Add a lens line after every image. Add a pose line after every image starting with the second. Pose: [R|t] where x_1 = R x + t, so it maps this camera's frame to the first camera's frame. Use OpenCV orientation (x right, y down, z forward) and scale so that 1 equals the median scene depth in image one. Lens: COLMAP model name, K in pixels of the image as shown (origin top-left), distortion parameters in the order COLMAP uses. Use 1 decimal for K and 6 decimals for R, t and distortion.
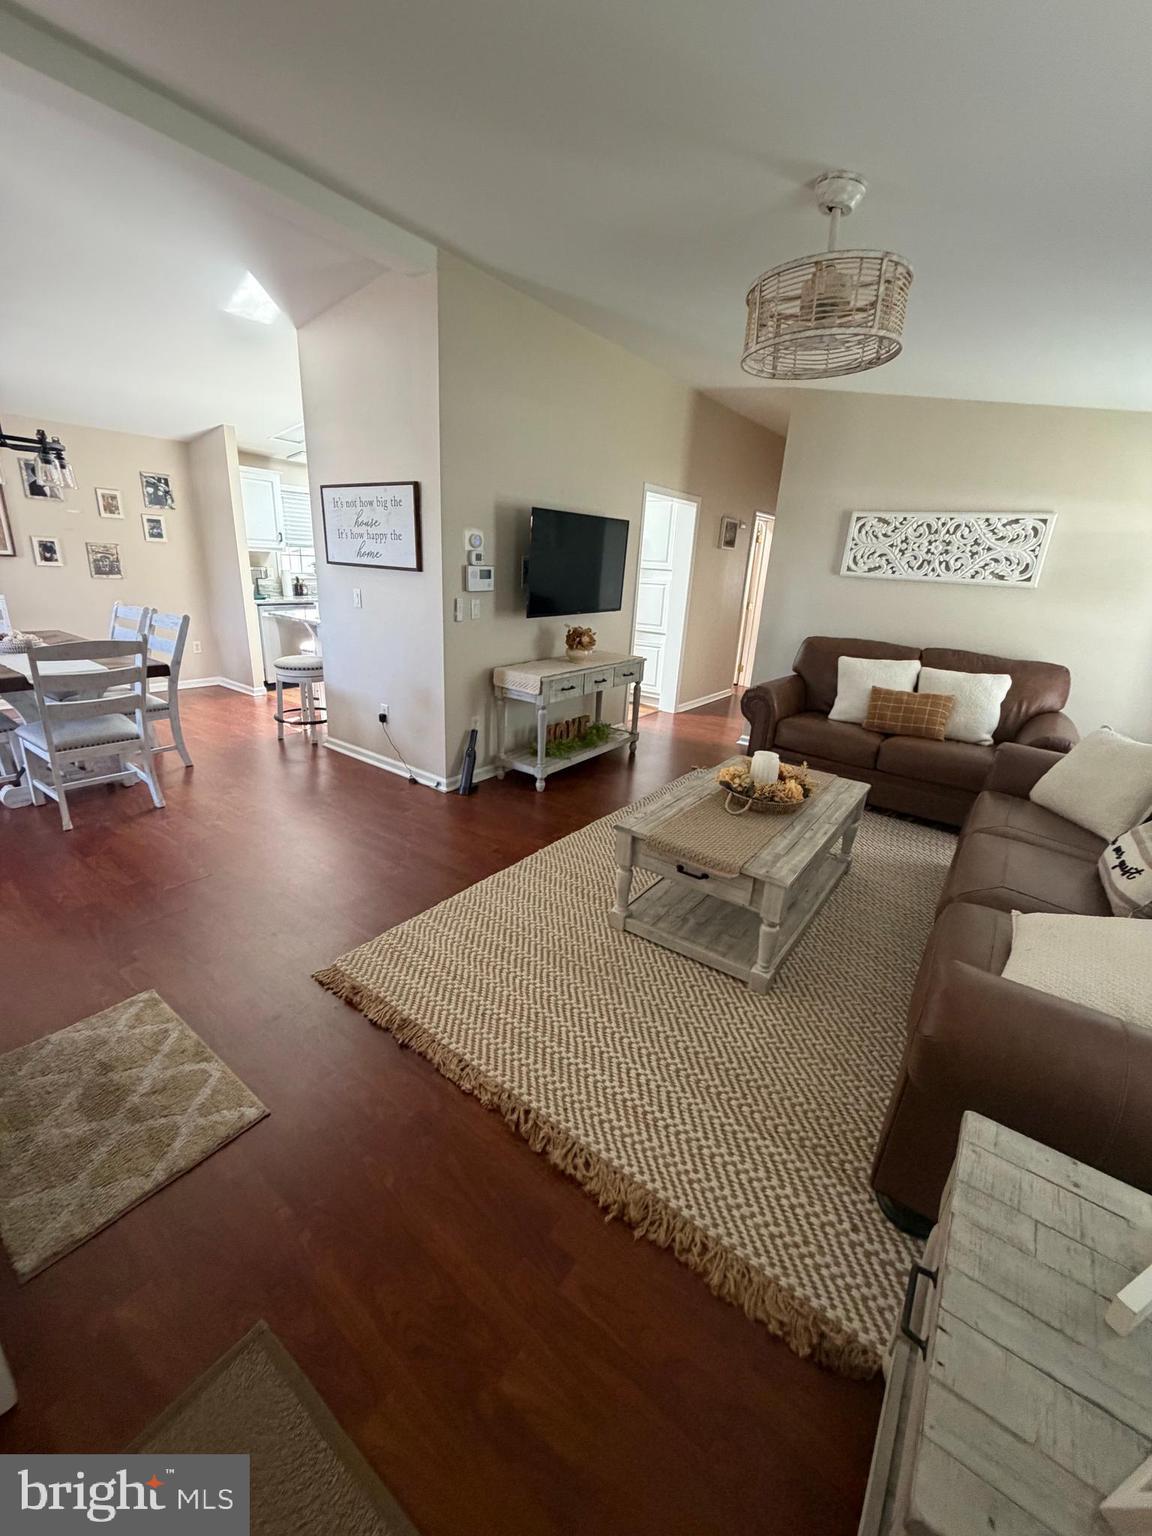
lens RADIAL K [[612.6, 0, 576.0], [0, 612.6, 768.0], [0, 0, 1]] dist [-0.008665, 0.004219]
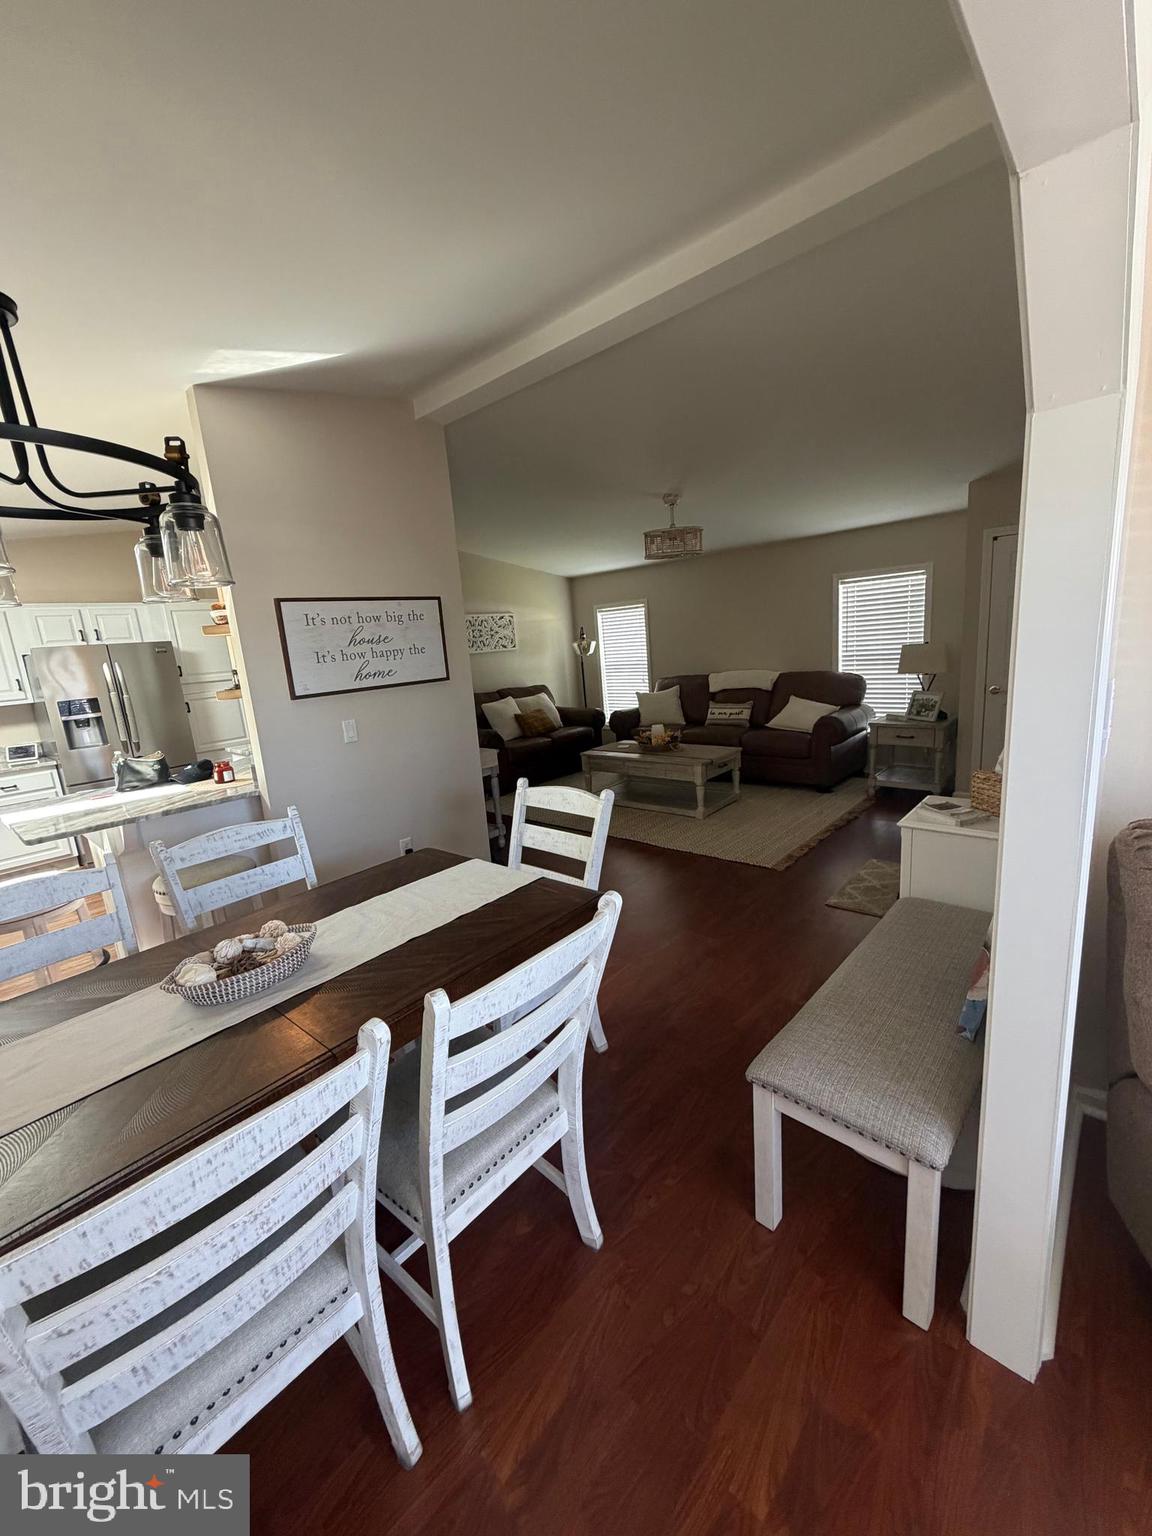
lens RADIAL K [[612.6, 0, 576.0], [0, 612.6, 768.0], [0, 0, 1]] dist [-0.008665, 0.004219]
pose [[0.092146, -0.264464, 0.959983, -1.162277], [0.403871, 0.891150, 0.206735, -0.289780], [-0.910163, 0.368660, 0.188926, 0.612339]]
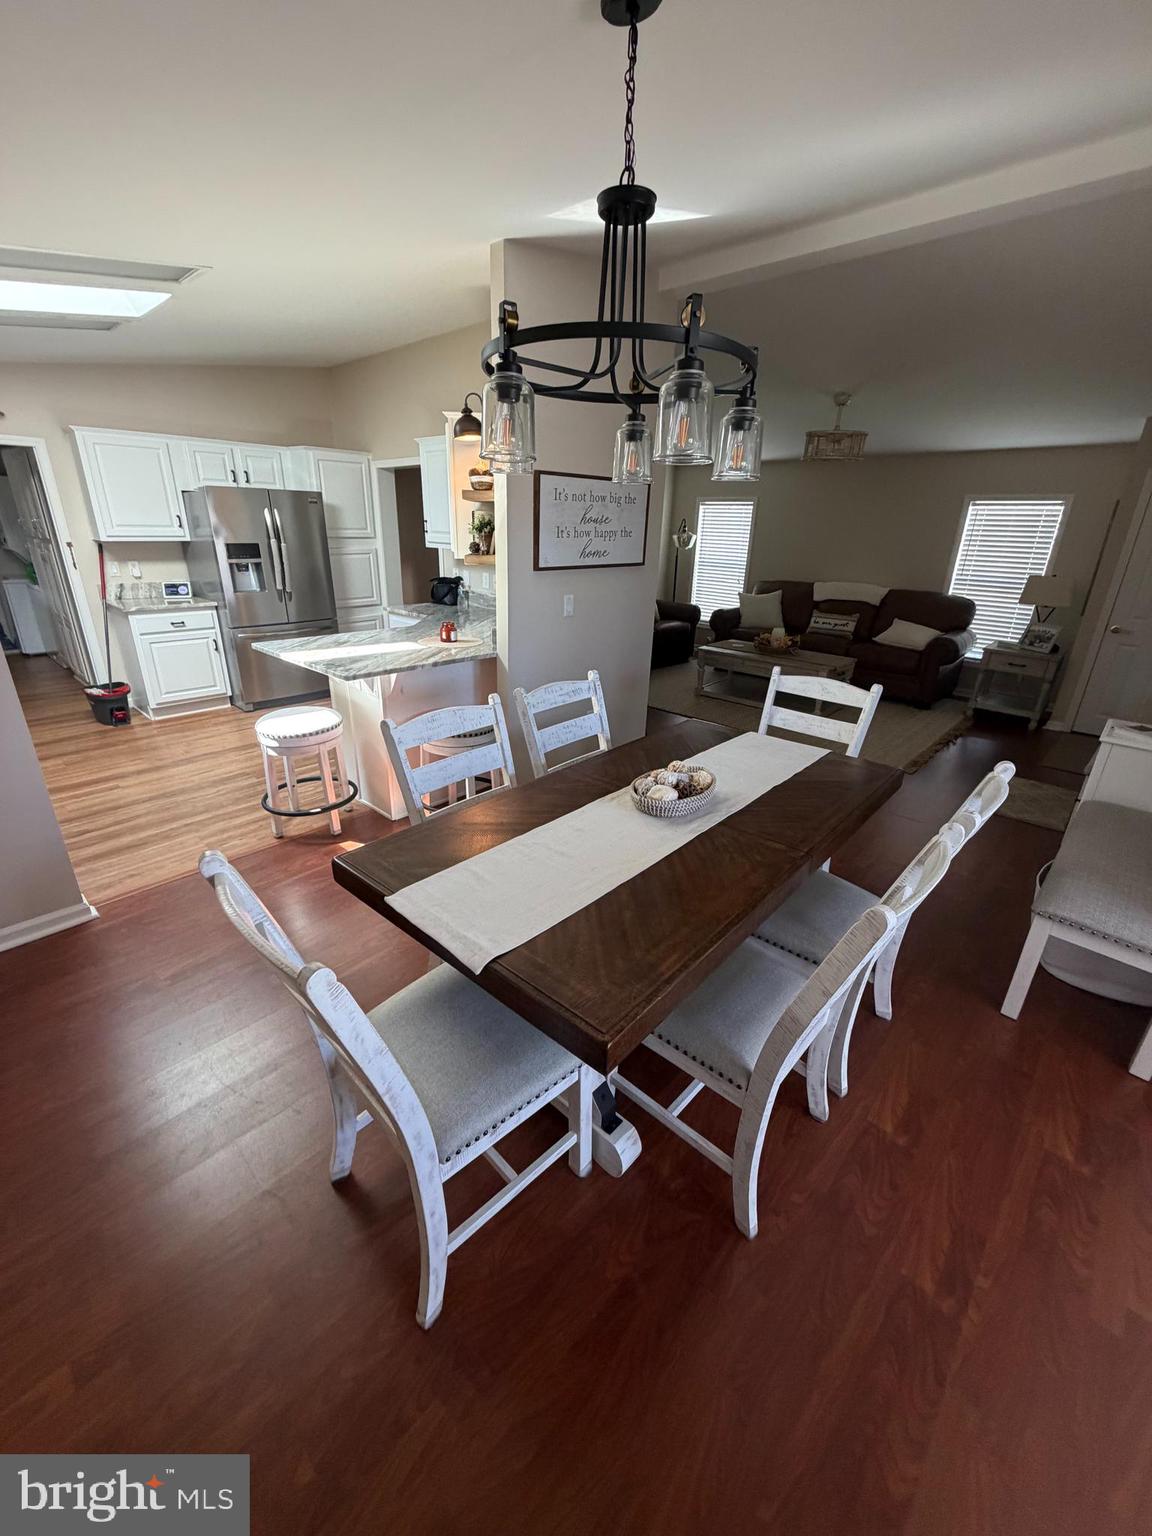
lens RADIAL K [[612.6, 0, 576.0], [0, 612.6, 768.0], [0, 0, 1]] dist [-0.008665, 0.004219]
pose [[0.113591, -0.416044, 0.902222, -1.290535], [0.307693, 0.878184, 0.366221, -0.404631], [-0.944681, 0.236008, 0.227768, 0.874751]]
